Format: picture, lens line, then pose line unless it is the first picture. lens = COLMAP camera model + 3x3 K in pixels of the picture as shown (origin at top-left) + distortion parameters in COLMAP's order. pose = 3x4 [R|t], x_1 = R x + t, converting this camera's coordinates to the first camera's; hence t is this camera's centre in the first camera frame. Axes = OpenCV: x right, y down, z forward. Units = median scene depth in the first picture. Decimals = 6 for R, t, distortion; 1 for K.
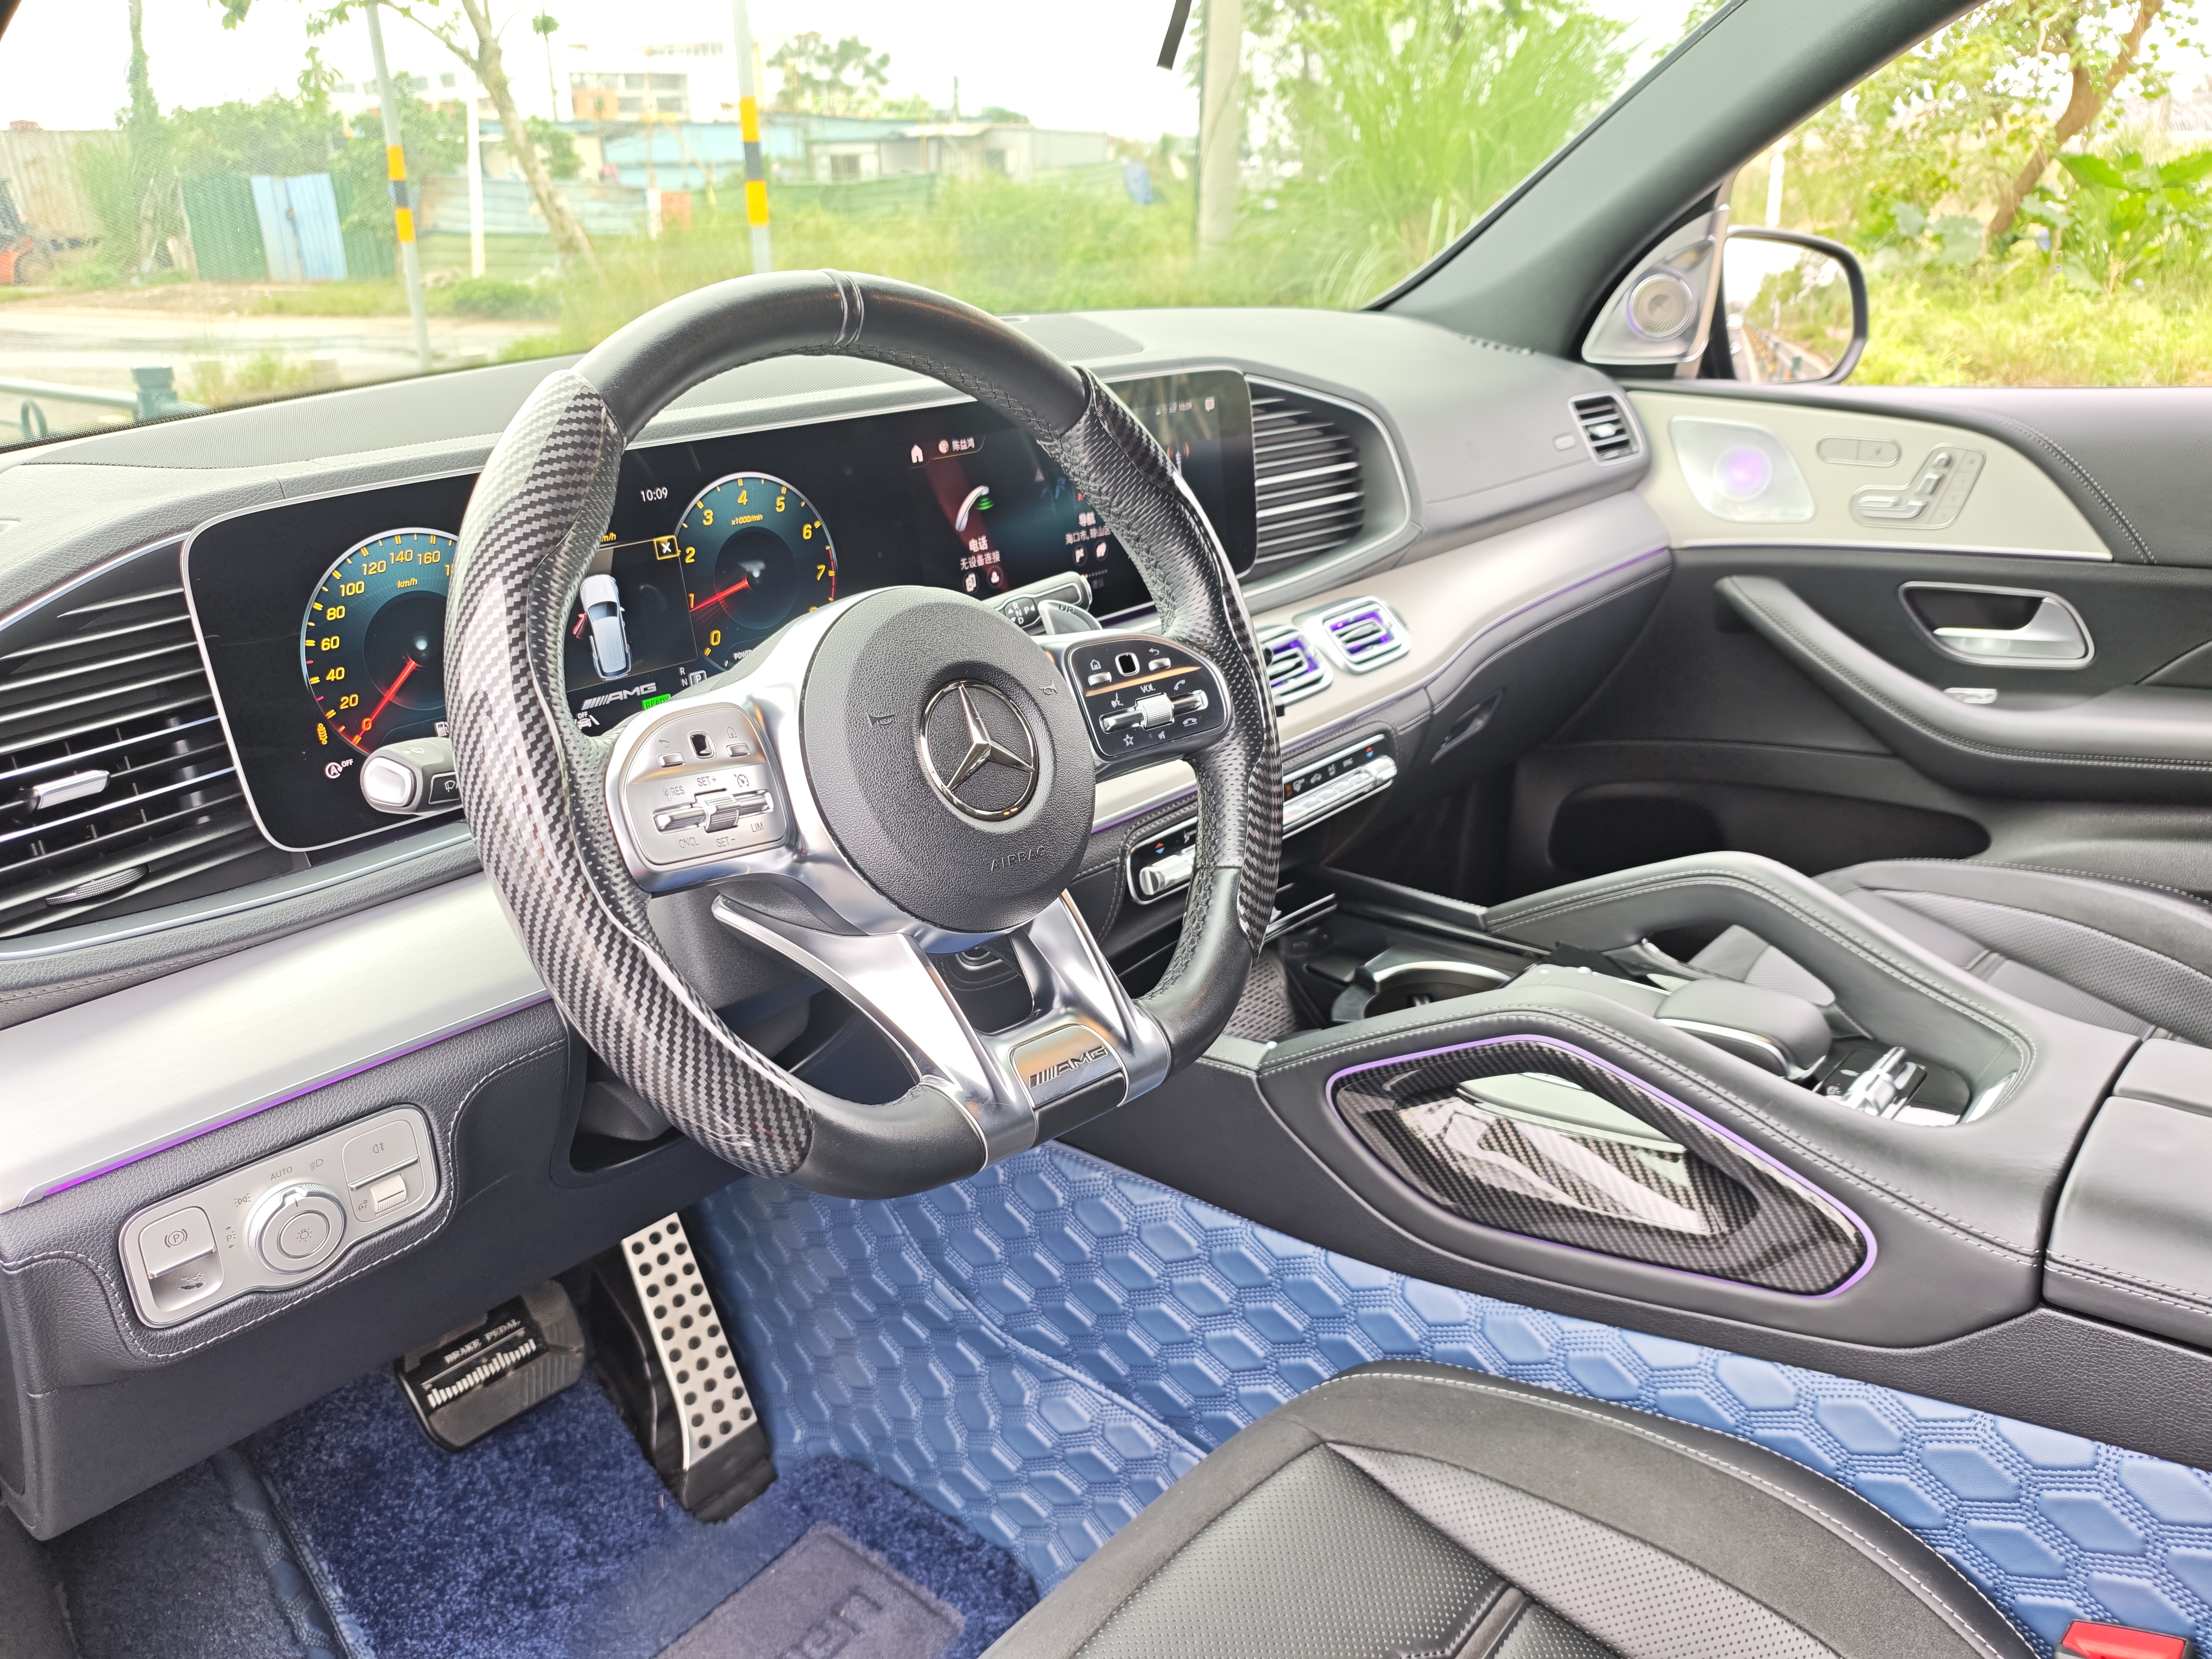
lens RADIAL K [[1618.3, 0, 1110.7], [0, 1618.3, 889.9], [0, 0, 1]] dist [-0.069209, 0.046235]
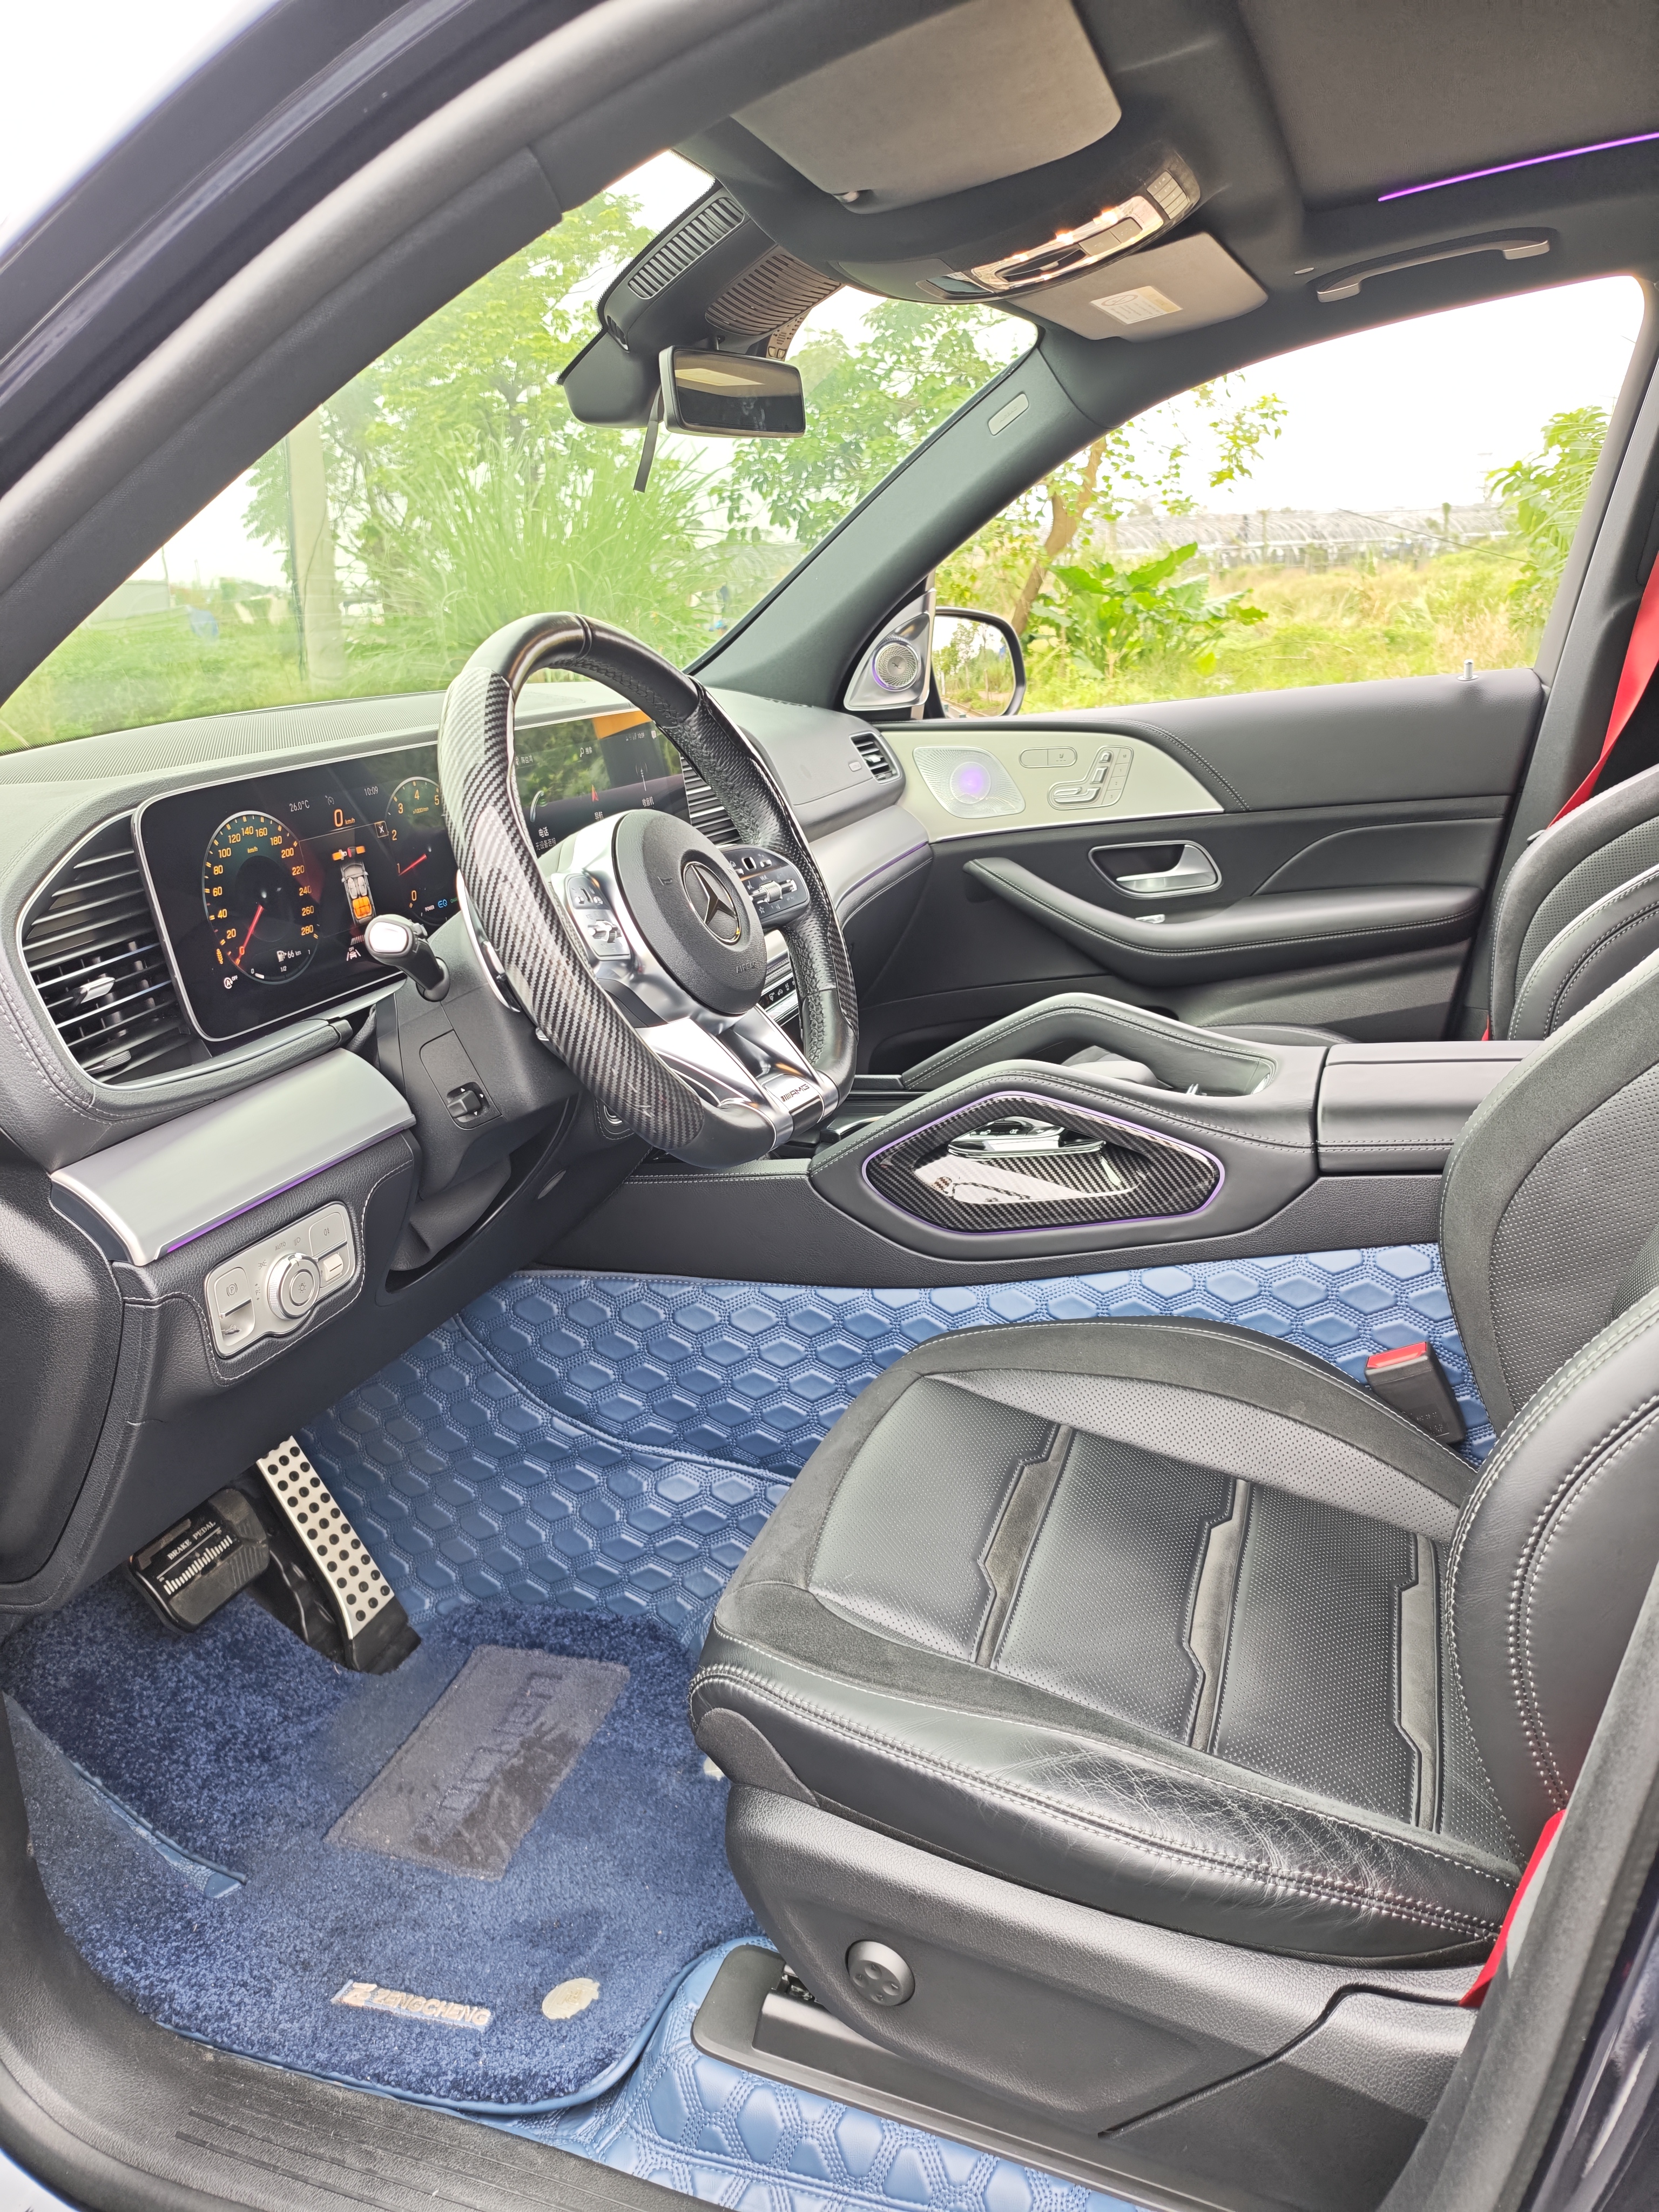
lens RADIAL K [[1543.4, 0, 828.3], [0, 1543.4, 1192.6], [0, 0, 1]] dist [-0.001858, -0.003234]
pose [[0.932704, -0.156094, 0.325113, -0.246640], [0.175240, 0.984060, -0.030269, 0.126105], [-0.315206, 0.085204, 0.945191, -0.224194]]
